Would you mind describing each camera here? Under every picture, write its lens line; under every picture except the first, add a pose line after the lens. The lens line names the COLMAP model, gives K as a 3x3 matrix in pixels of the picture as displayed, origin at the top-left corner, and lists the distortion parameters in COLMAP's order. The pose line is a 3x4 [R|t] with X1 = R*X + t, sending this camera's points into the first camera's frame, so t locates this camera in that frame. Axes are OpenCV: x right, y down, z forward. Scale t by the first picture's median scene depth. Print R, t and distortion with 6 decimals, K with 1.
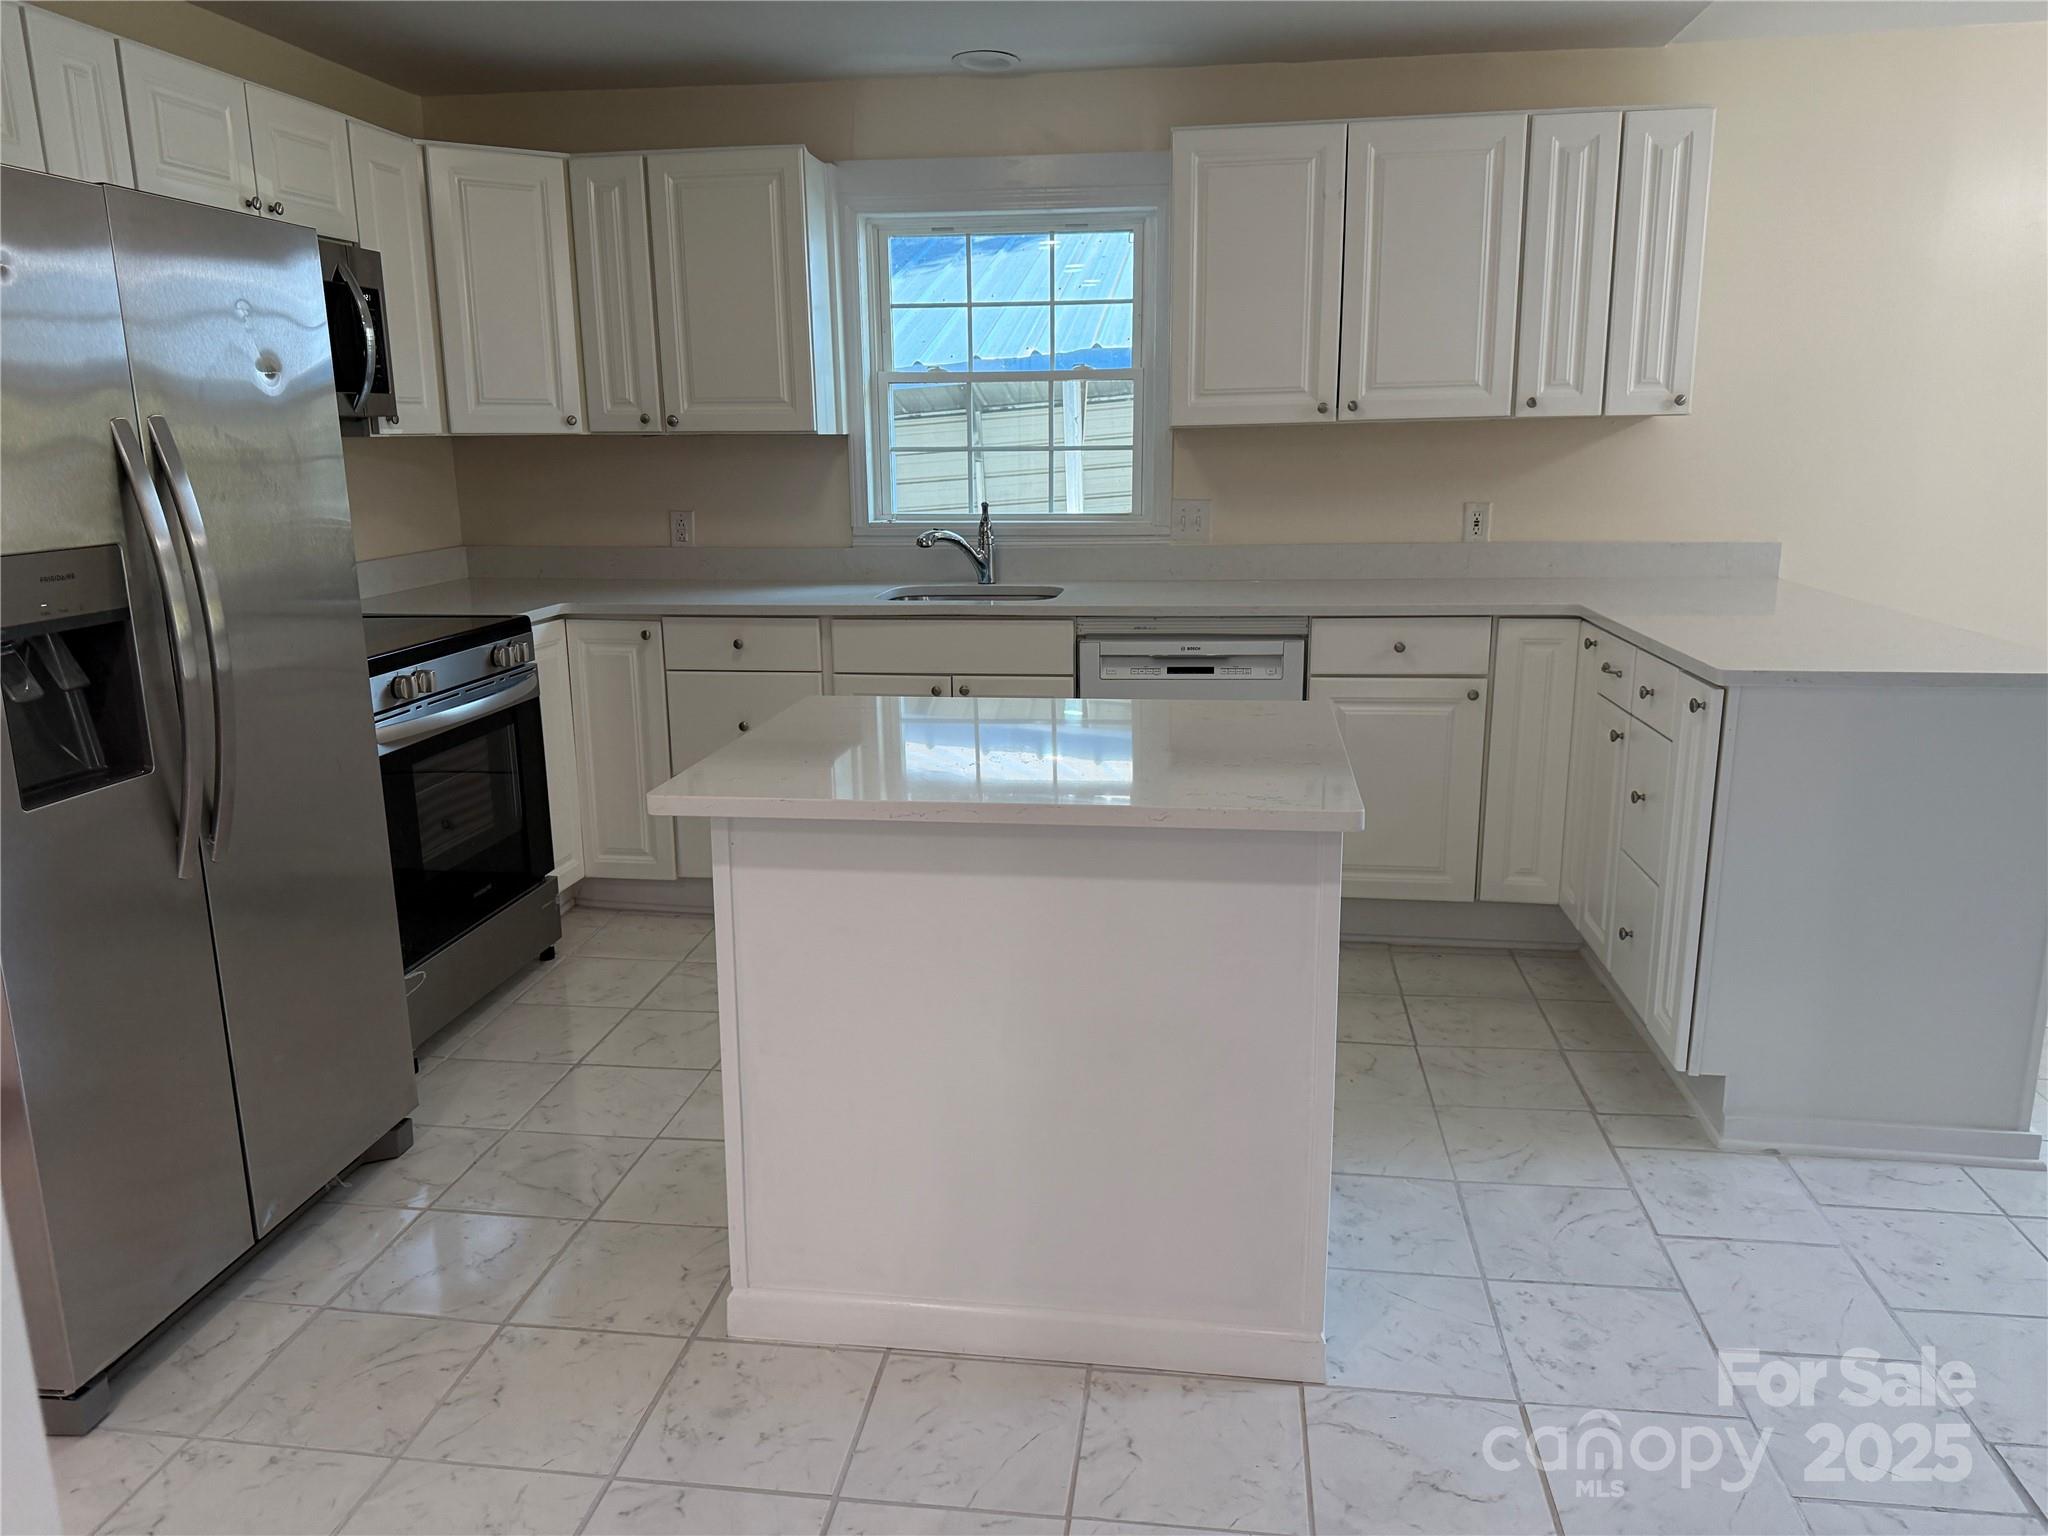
lens RADIAL K [[1442.7, 0, 1031.4], [0, 1442.7, 766.3], [0, 0, 1]] dist [0.042615, -0.057333]
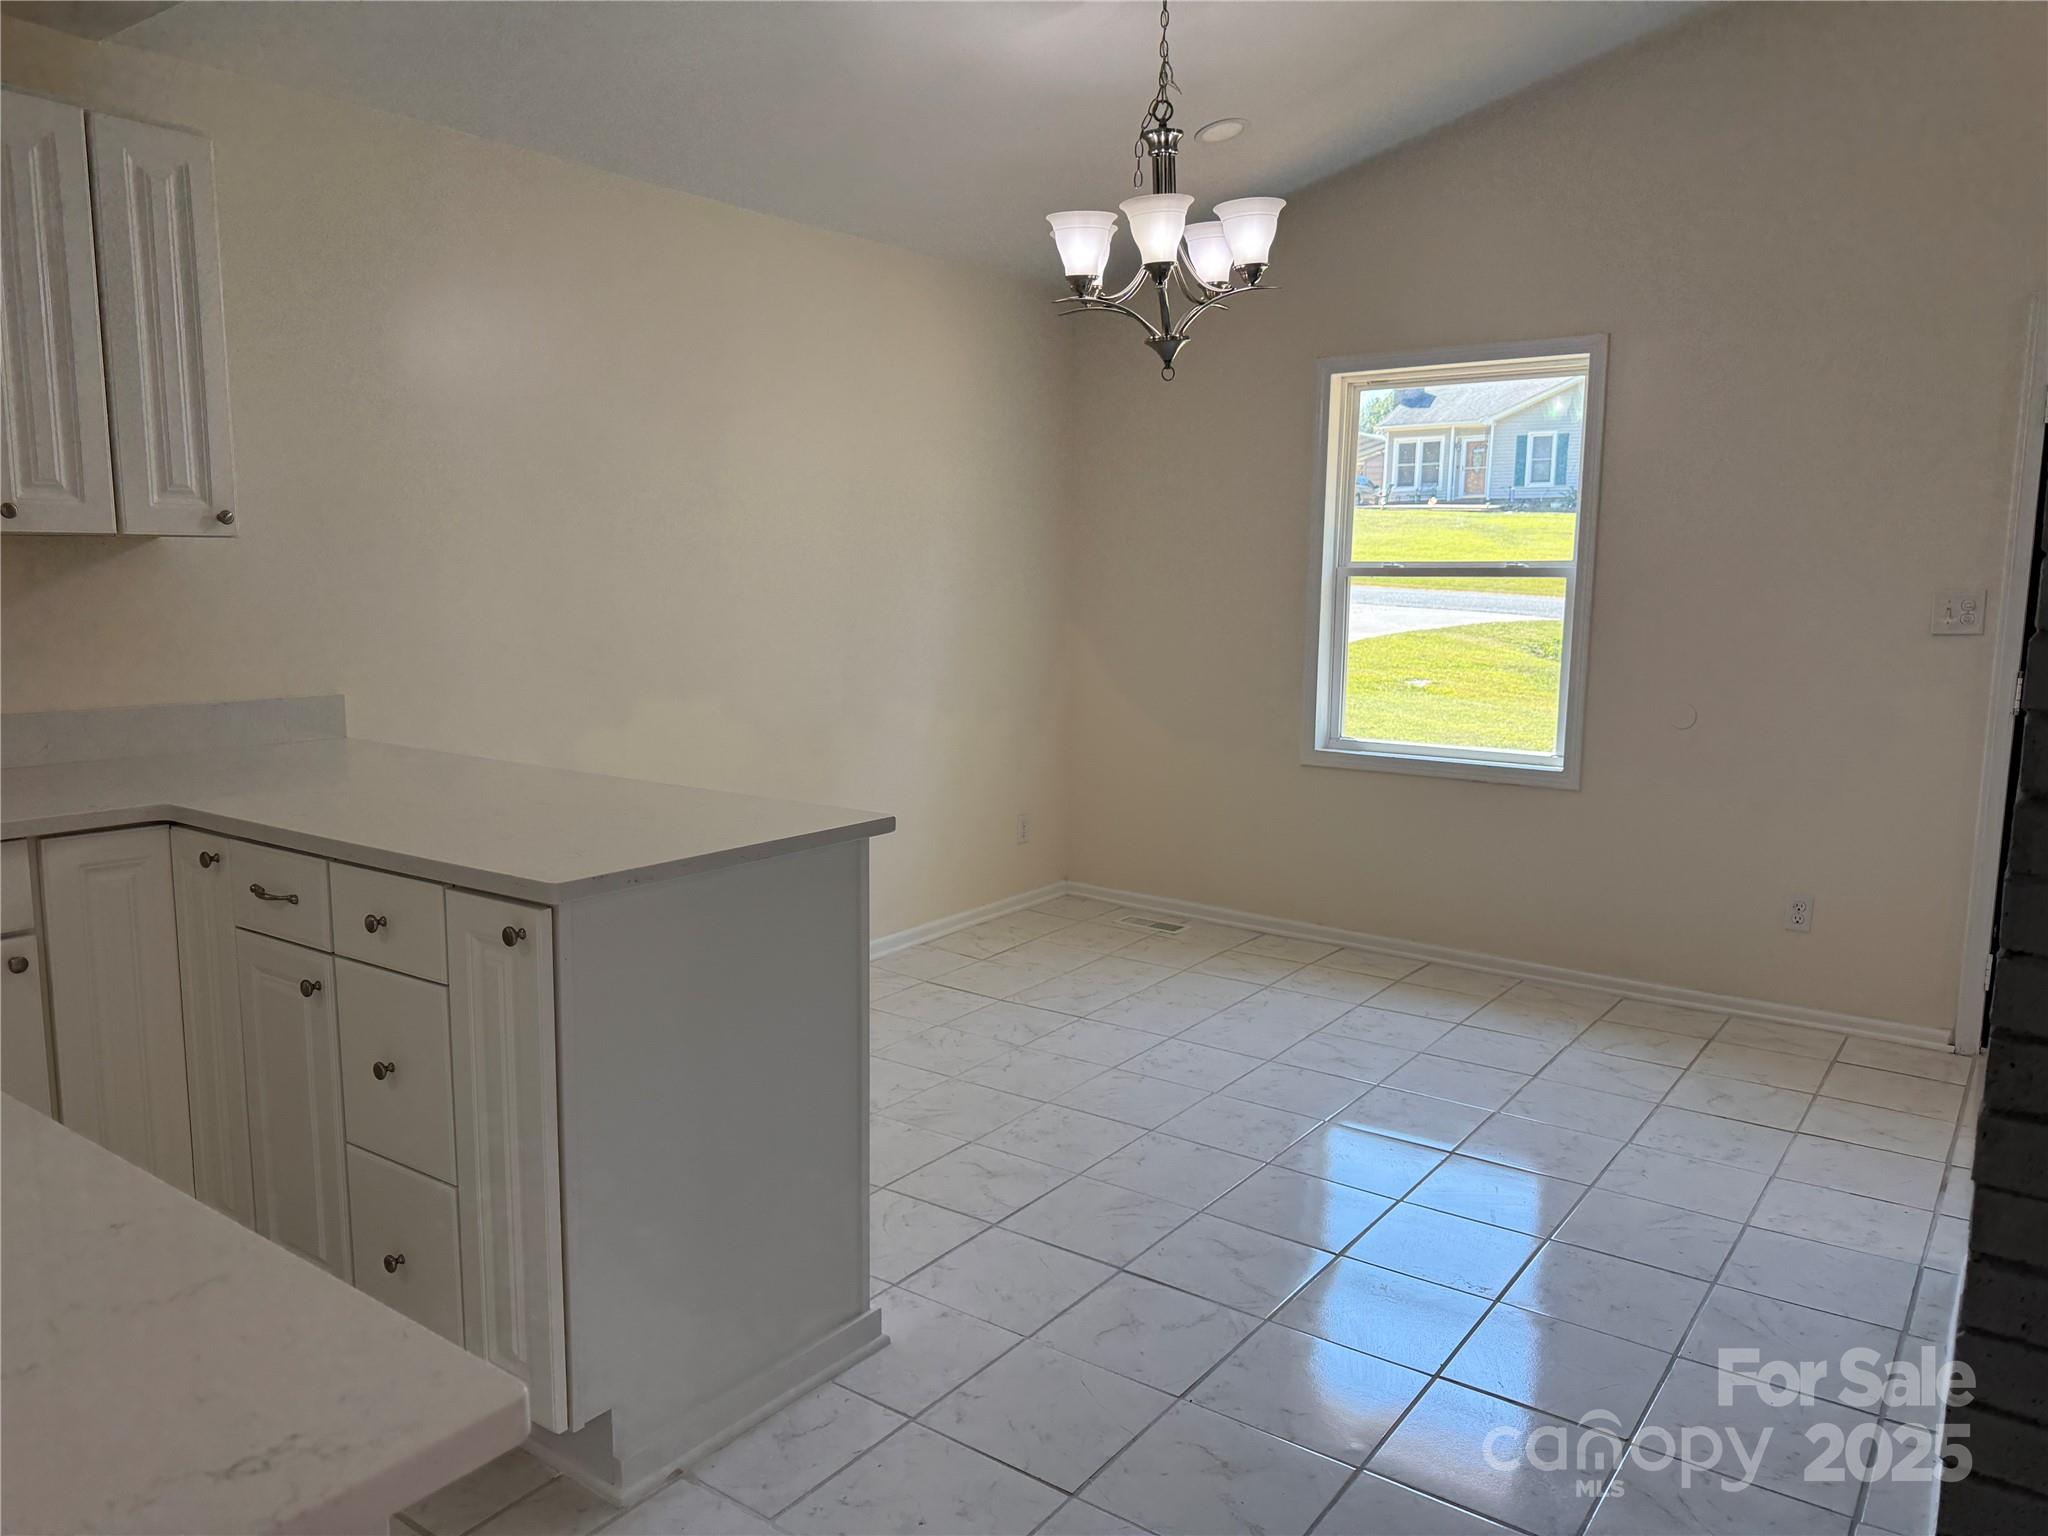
lens RADIAL K [[1442.7, 0, 1015.5], [0, 1442.7, 795.0], [0, 0, 1]] dist [0.042615, -0.057333]
pose [[0.474310, -0.120060, 0.872133, -0.029823], [0.179888, 0.982973, 0.037486, -0.065729], [-0.861783, 0.139106, 0.487831, 0.301011]]
